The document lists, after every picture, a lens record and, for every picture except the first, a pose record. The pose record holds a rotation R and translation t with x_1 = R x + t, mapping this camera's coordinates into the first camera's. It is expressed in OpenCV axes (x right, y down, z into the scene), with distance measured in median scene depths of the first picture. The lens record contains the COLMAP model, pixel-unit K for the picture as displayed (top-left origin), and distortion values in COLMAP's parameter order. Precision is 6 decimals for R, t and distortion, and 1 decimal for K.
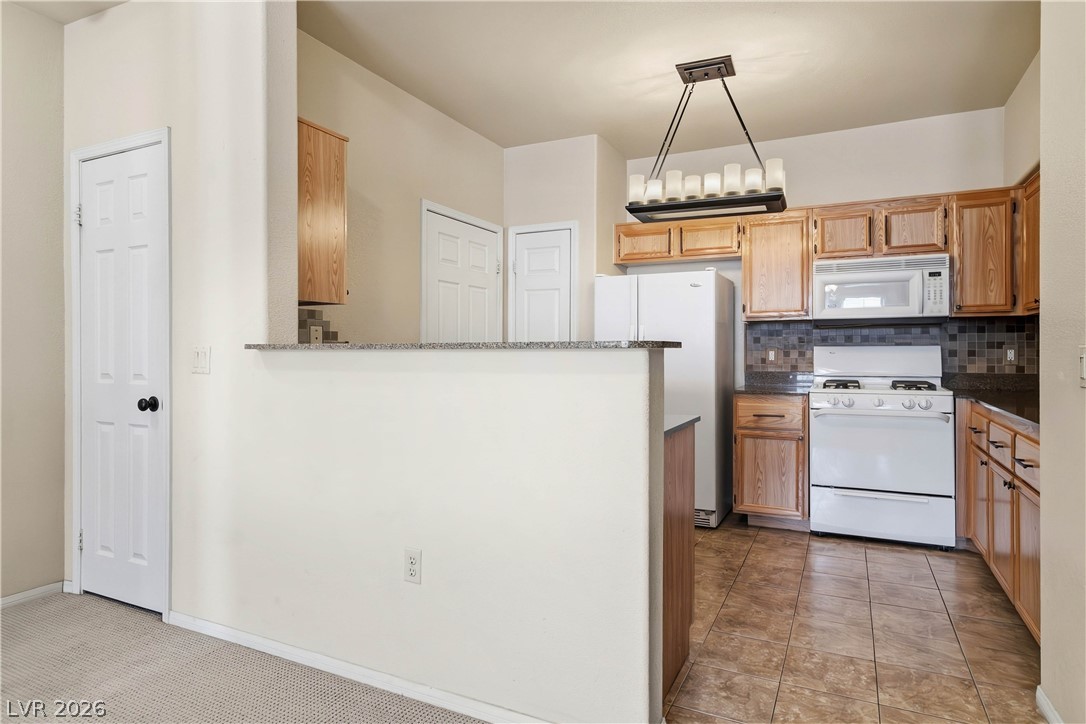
lens RADIAL K [[613.5, 0, 550.1], [0, 613.5, 348.5], [0, 0, 1]] dist [0.003507, 0.000622]
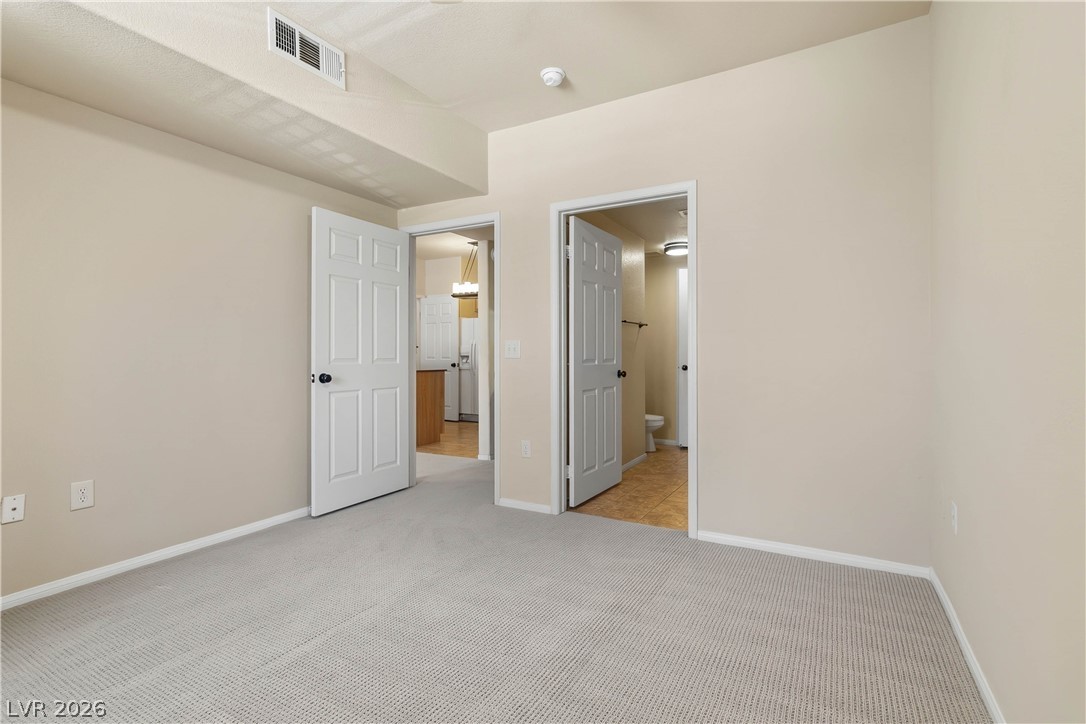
lens RADIAL K [[507.3, 0, 550.8], [0, 507.3, 358.0], [0, 0, 1]] dist [0.000178, 0.000118]
pose [[0.997954, -0.006927, -0.063557, 0.614216], [0.006280, 0.999926, -0.010379, 0.060632], [0.063624, 0.009958, 0.997924, -1.041798]]
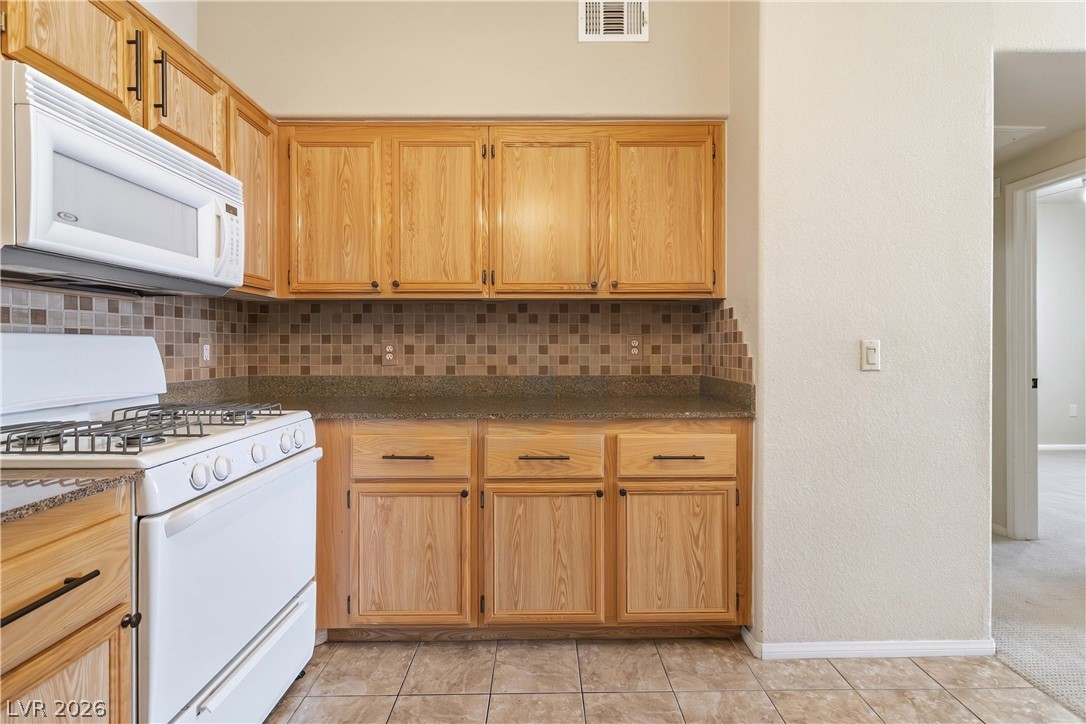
lens RADIAL K [[503.6, 0, 551.7], [0, 503.6, 350.0], [0, 0, 1]] dist [0.000920, 0.000895]
pose [[-0.451139, -0.002095, 0.892451, 0.078721], [0.000082, 0.999997, 0.002389, 0.006523], [-0.892454, 0.001151, -0.451138, 0.915292]]
